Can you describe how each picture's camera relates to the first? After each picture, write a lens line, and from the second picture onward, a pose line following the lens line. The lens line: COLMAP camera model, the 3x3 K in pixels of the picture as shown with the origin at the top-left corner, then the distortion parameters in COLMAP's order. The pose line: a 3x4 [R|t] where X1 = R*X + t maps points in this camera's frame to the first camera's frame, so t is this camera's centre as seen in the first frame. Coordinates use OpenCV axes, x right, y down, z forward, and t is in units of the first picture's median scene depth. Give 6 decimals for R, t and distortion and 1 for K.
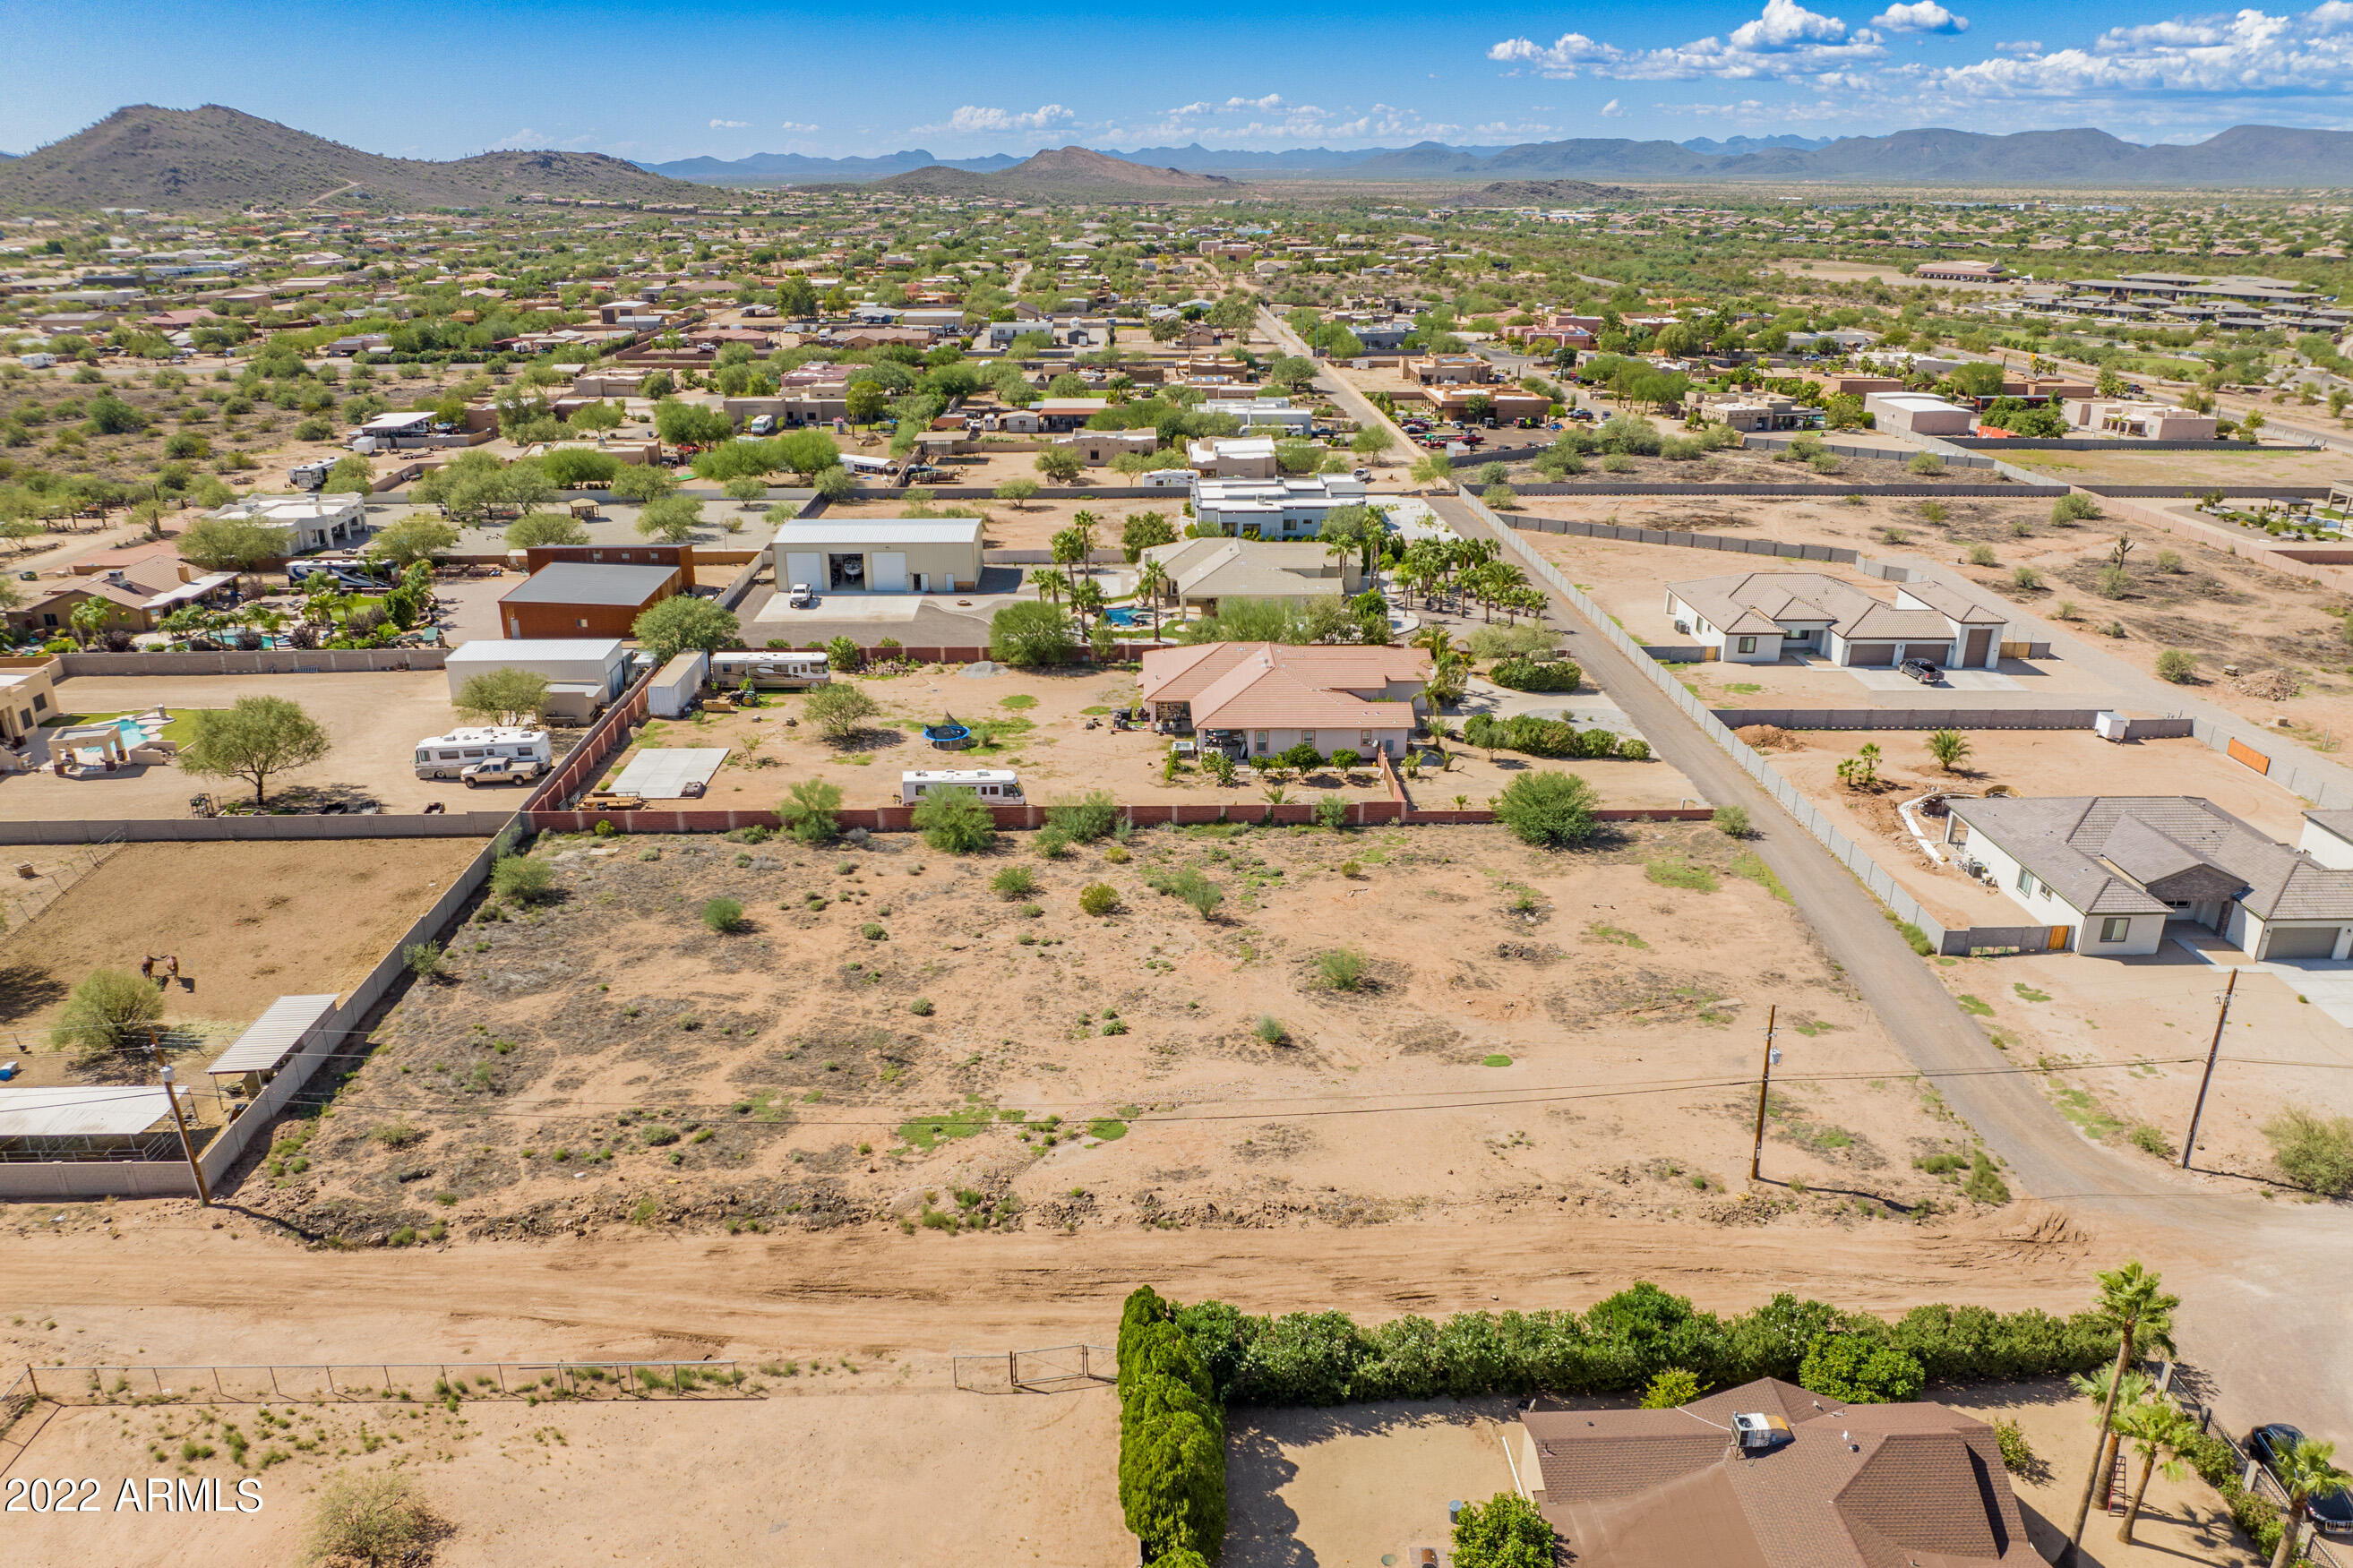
lens RADIAL K [[1658.8, 0, 1173.7], [0, 1658.8, 834.1], [0, 0, 1]] dist [-0.037869, 0.005171]
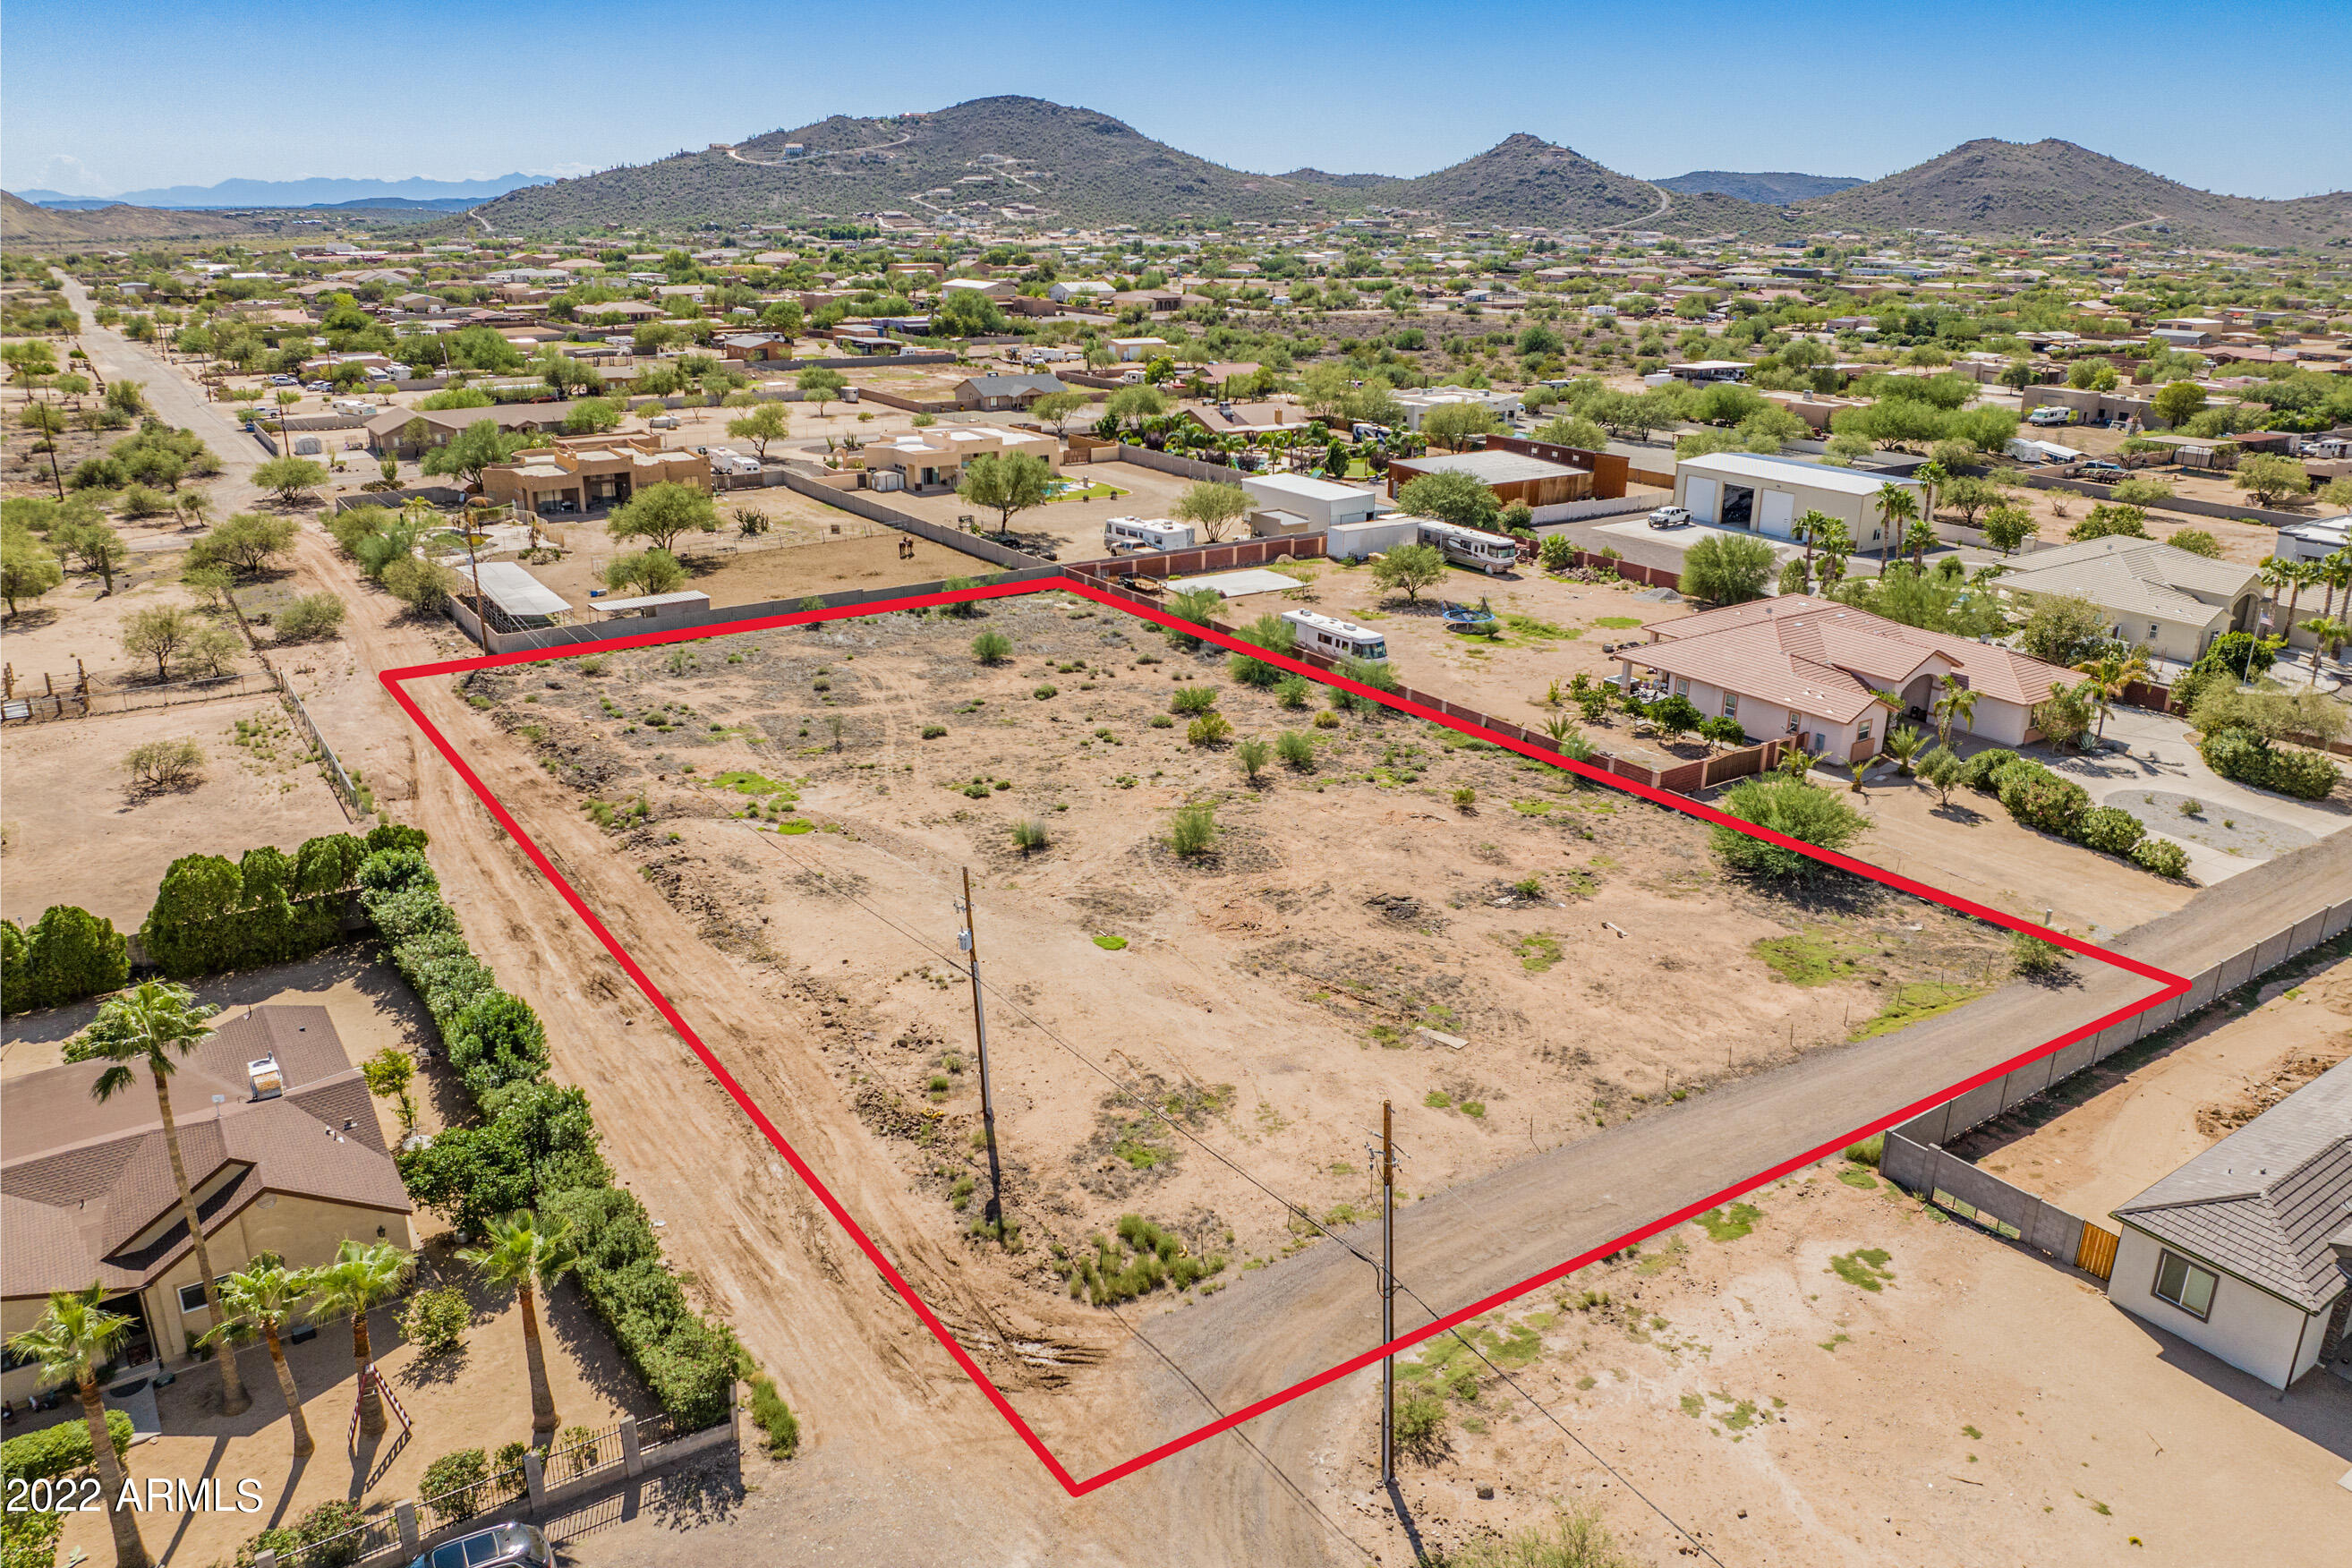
lens RADIAL K [[1649.8, 0, 1179.0], [0, 1649.8, 819.5], [0, 0, 1]] dist [-0.039134, -0.001044]
pose [[0.542553, 0.302174, -0.783790, 0.619532], [-0.325818, 0.935714, 0.135208, -0.030221], [0.774260, 0.182016, 0.606128, 0.387470]]
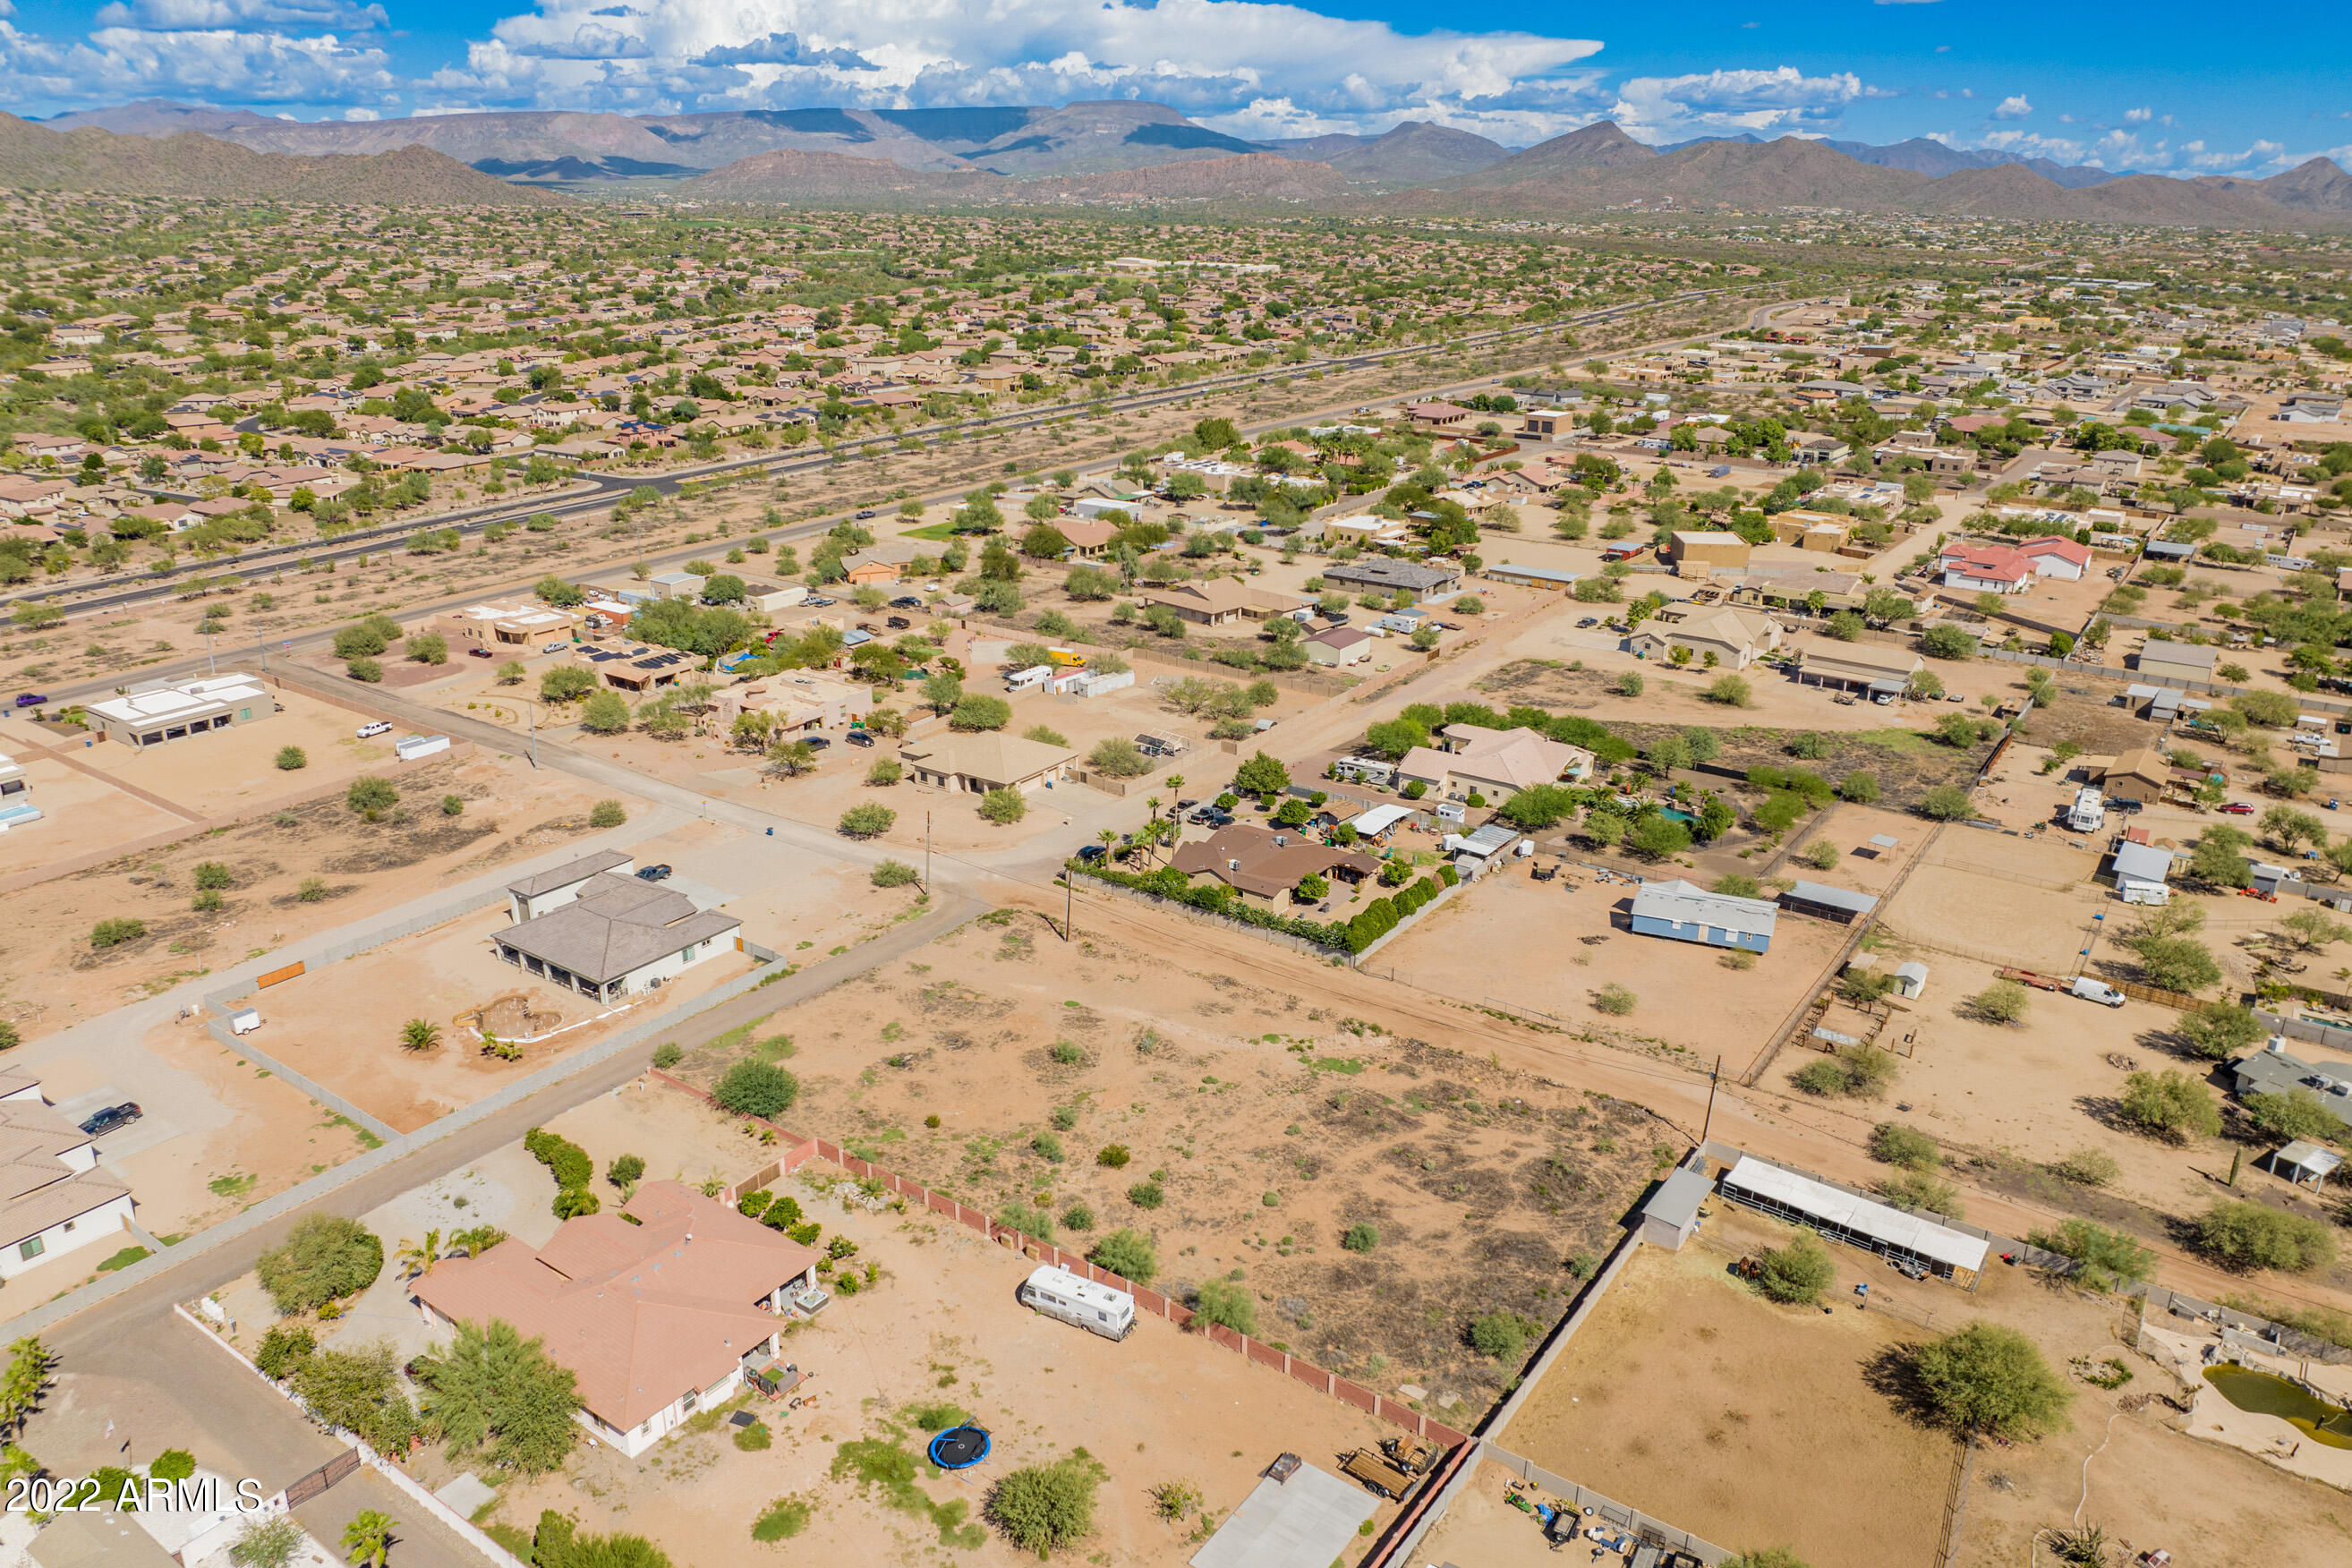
lens RADIAL K [[1616.6, 0, 1178.4], [0, 1616.6, 882.3], [0, 0, 1]] dist [-0.035081, -0.004125]
pose [[-0.797808, -0.245023, 0.550878, -0.679310], [0.219172, 0.733321, 0.643587, -0.862030], [-0.561664, 0.634195, -0.531348, 1.371978]]
